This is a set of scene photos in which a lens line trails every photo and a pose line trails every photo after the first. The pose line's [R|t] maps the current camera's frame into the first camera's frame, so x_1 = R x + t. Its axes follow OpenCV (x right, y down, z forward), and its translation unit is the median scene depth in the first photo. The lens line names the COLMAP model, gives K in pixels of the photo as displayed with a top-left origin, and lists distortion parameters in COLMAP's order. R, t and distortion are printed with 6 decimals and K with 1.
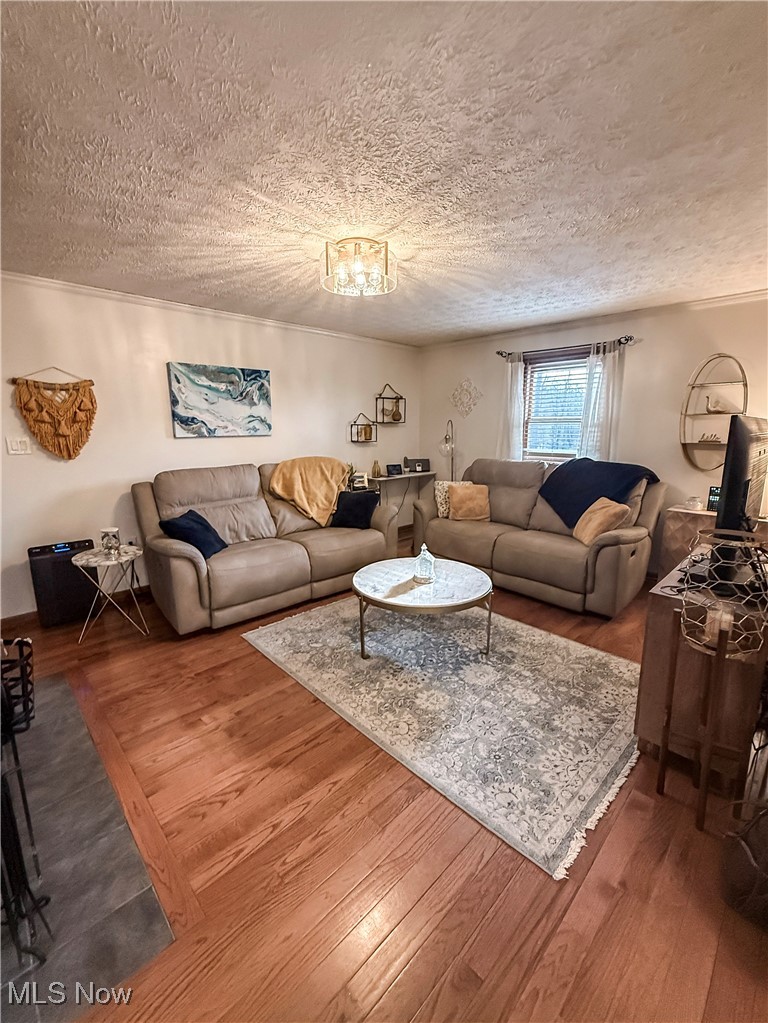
lens RADIAL K [[433.4, 0, 385.4], [0, 433.4, 510.1], [0, 0, 1]] dist [-0.002591, 0.000171]
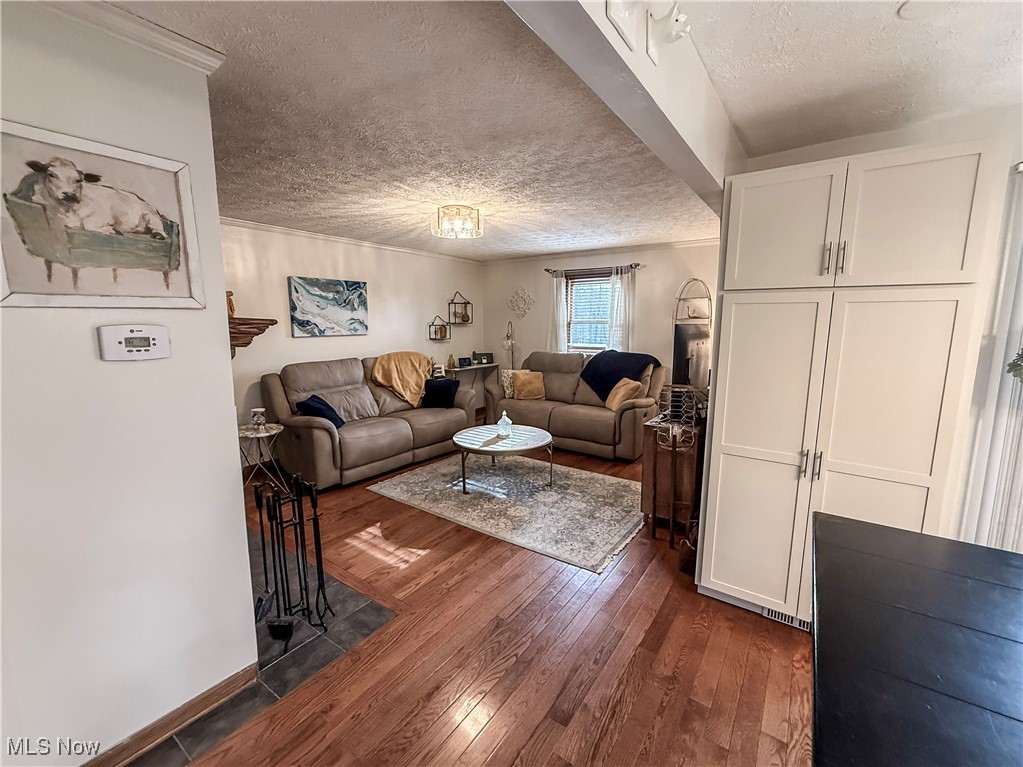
lens RADIAL K [[446.5, 0, 510.4], [0, 446.5, 386.1], [0, 0, 1]] dist [-0.000774, -0.000023]
pose [[0.982998, -0.026543, 0.181690, -0.138649], [0.035547, 0.998286, -0.046483, 0.059457], [-0.180145, 0.052152, 0.982257, -0.394013]]
